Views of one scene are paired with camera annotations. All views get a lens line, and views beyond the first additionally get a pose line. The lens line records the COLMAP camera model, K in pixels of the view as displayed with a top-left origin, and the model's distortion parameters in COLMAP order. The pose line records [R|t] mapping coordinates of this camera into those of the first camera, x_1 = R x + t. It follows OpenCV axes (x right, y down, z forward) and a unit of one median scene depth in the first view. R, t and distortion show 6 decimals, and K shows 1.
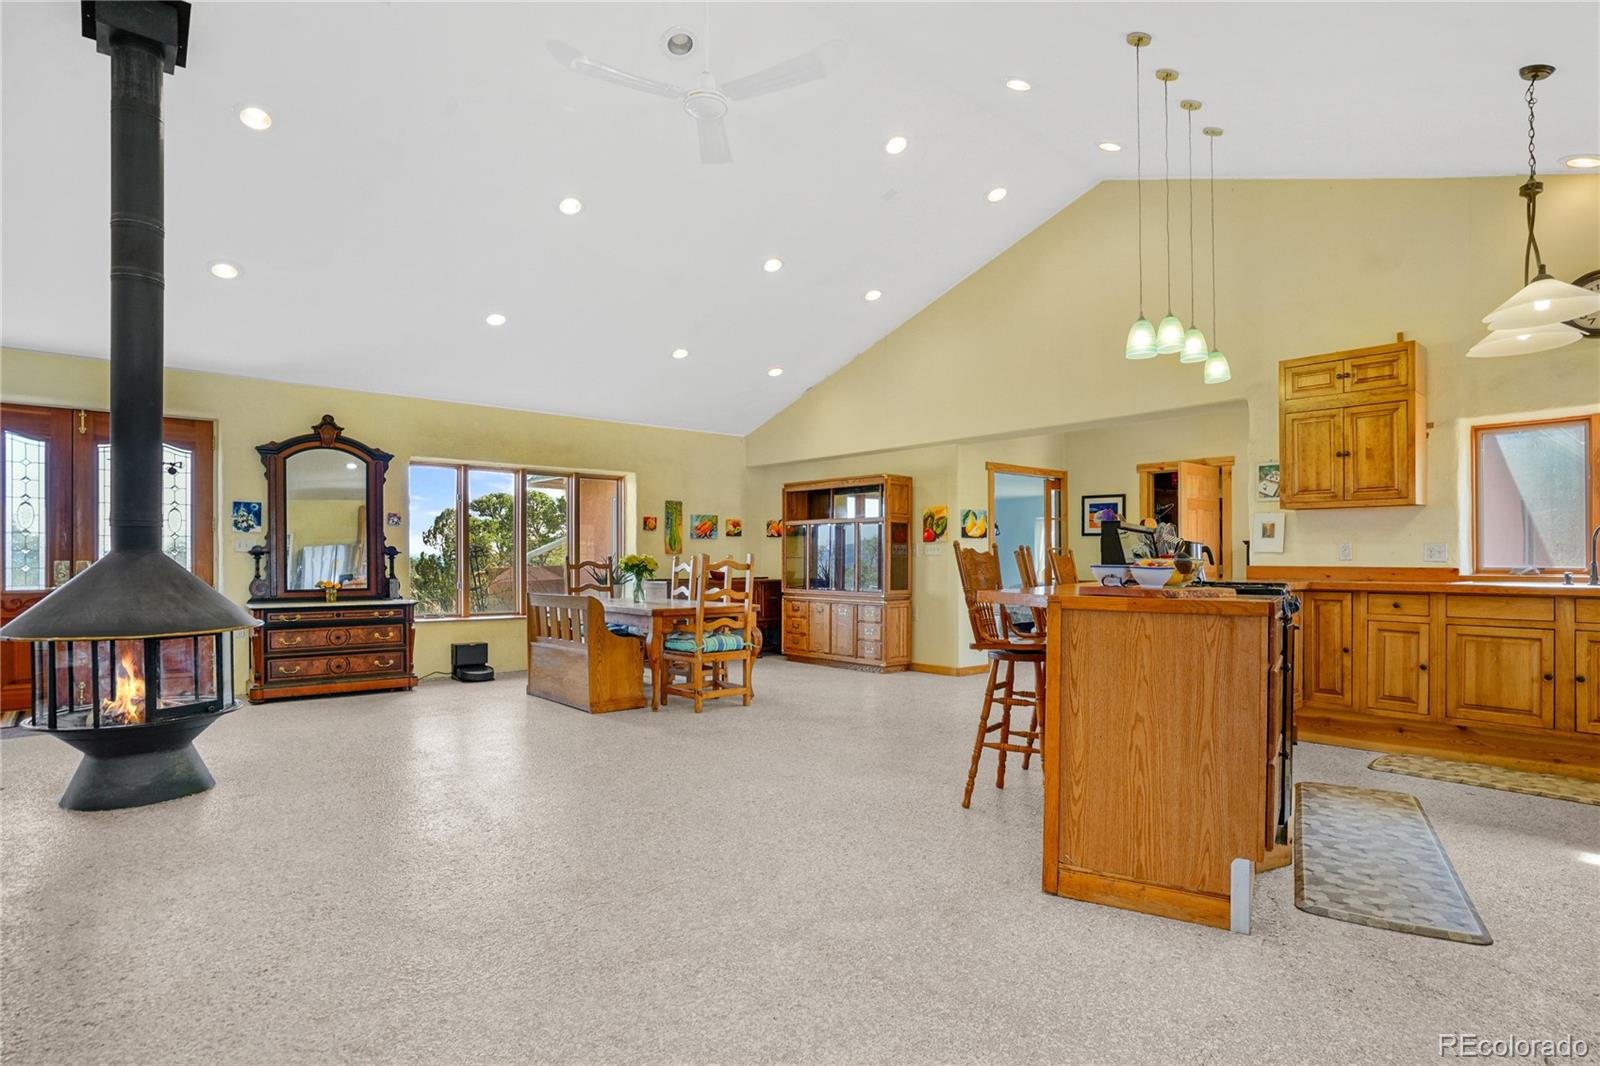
lens RADIAL K [[813.7, 0, 801.0], [0, 813.7, 551.8], [0, 0, 1]] dist [-0.000103, 0.000058]
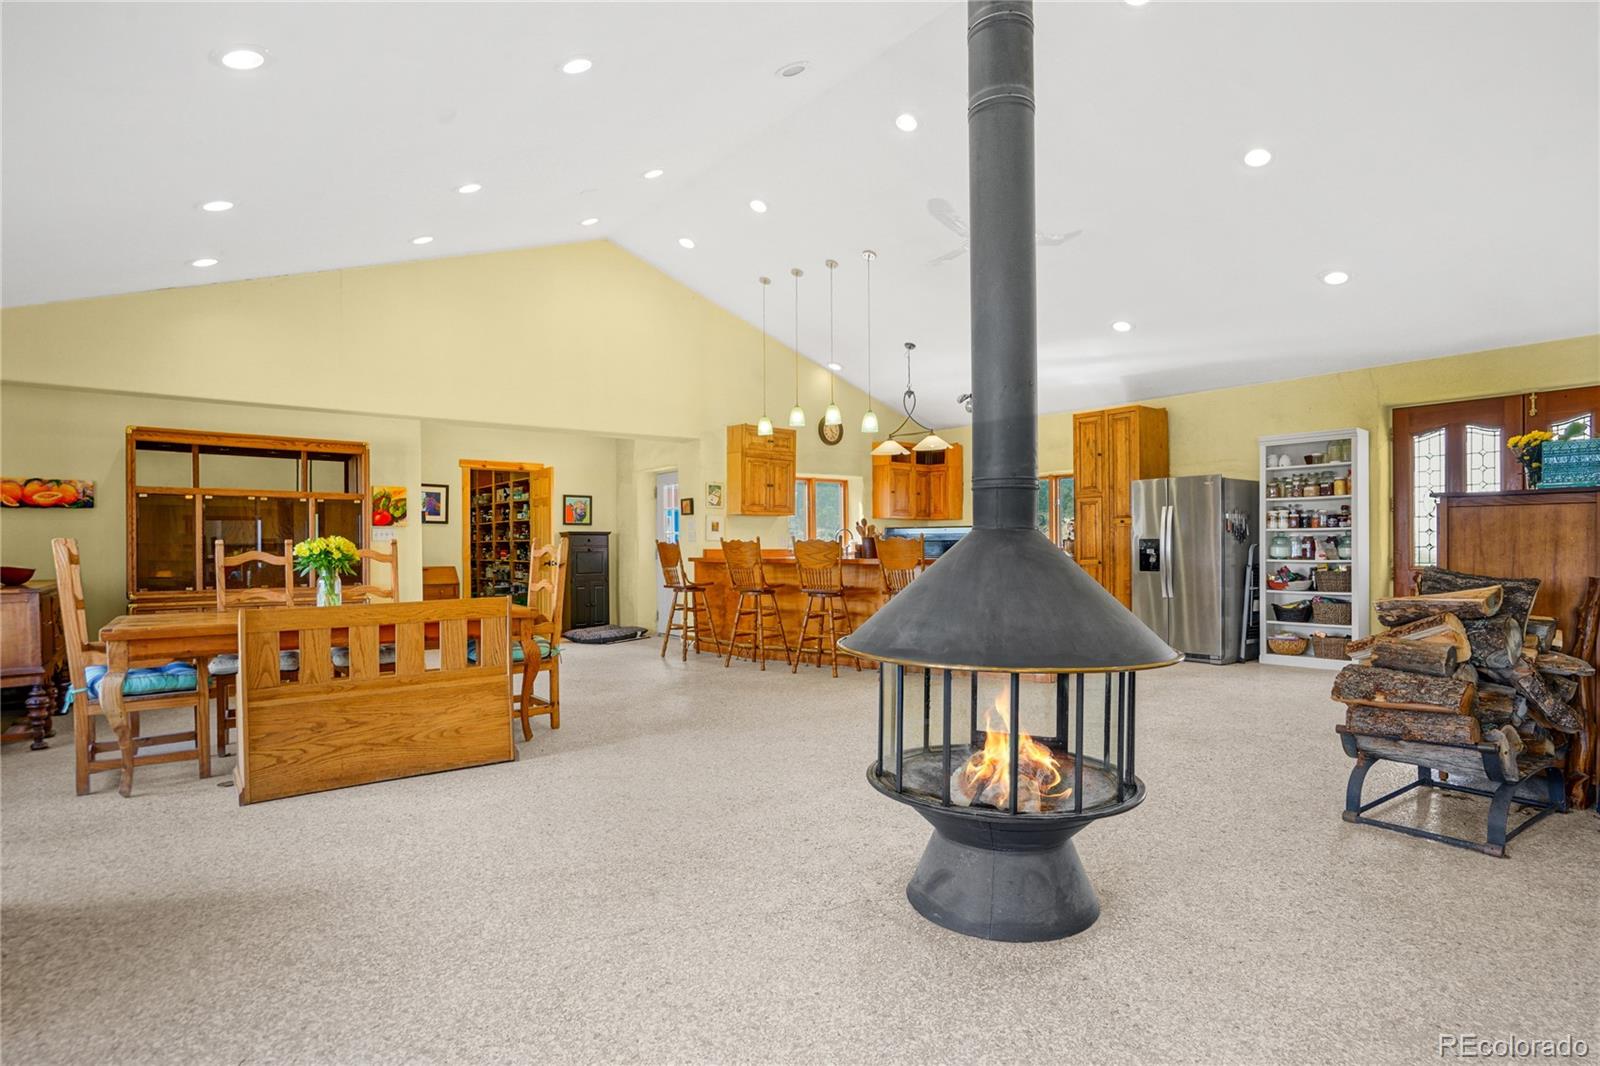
lens RADIAL K [[813.7, 0, 801.0], [0, 813.7, 551.8], [0, 0, 1]] dist [-0.000103, 0.000058]
pose [[0.076454, -0.007971, 0.997041, -0.681455], [-0.004879, 0.999953, 0.008368, 0.006036], [-0.997061, -0.005505, 0.076412, 0.489536]]
